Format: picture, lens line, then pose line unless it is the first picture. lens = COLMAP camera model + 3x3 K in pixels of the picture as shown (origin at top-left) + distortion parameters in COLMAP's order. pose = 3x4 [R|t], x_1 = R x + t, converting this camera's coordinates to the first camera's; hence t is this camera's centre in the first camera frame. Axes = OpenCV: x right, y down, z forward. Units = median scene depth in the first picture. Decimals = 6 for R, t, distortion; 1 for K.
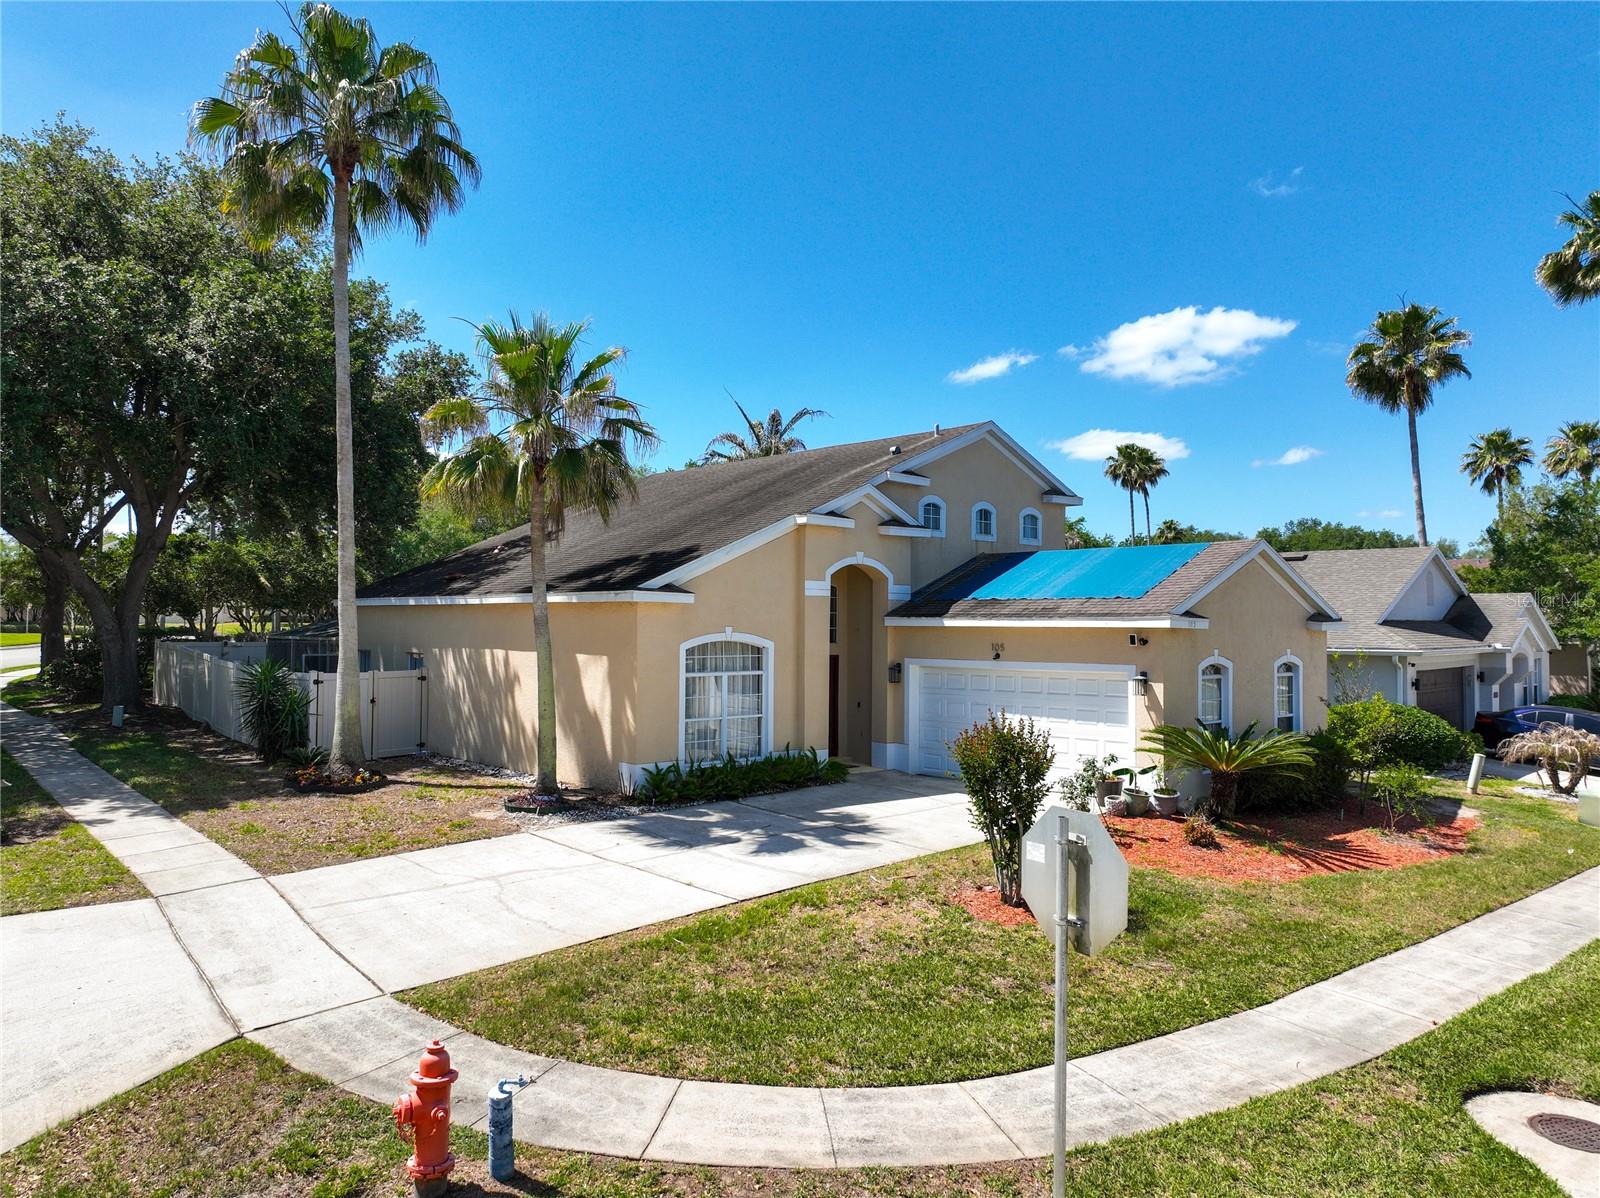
lens RADIAL K [[1126.9, 0, 800.0], [0, 1126.9, 599.0], [0, 0, 1]] dist [0.005705, 0.000351]
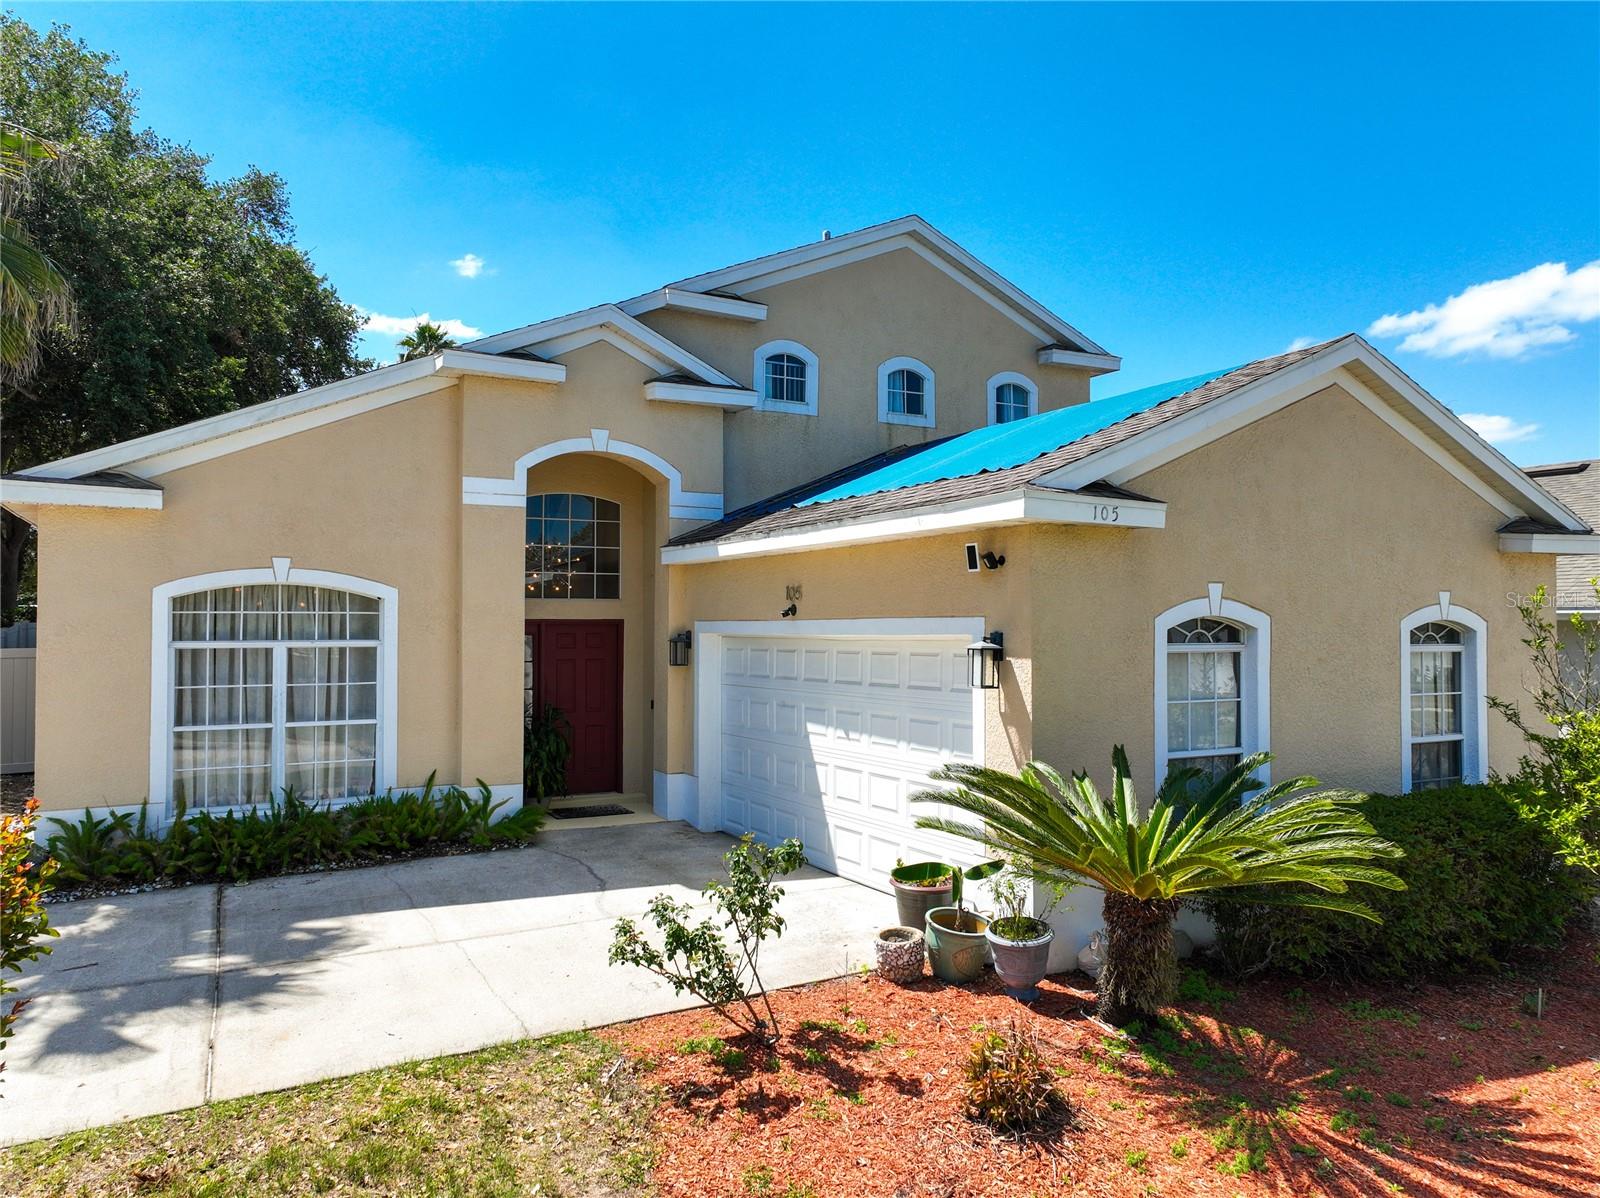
lens RADIAL K [[1126.9, 0, 800.0], [0, 1126.9, 599.0], [0, 0, 1]] dist [0.005705, 0.000351]
pose [[0.971254, -0.011185, -0.237784, 0.292363], [0.010860, 0.999937, -0.002675, 0.046044], [0.237799, 0.000015, 0.971314, 0.502949]]
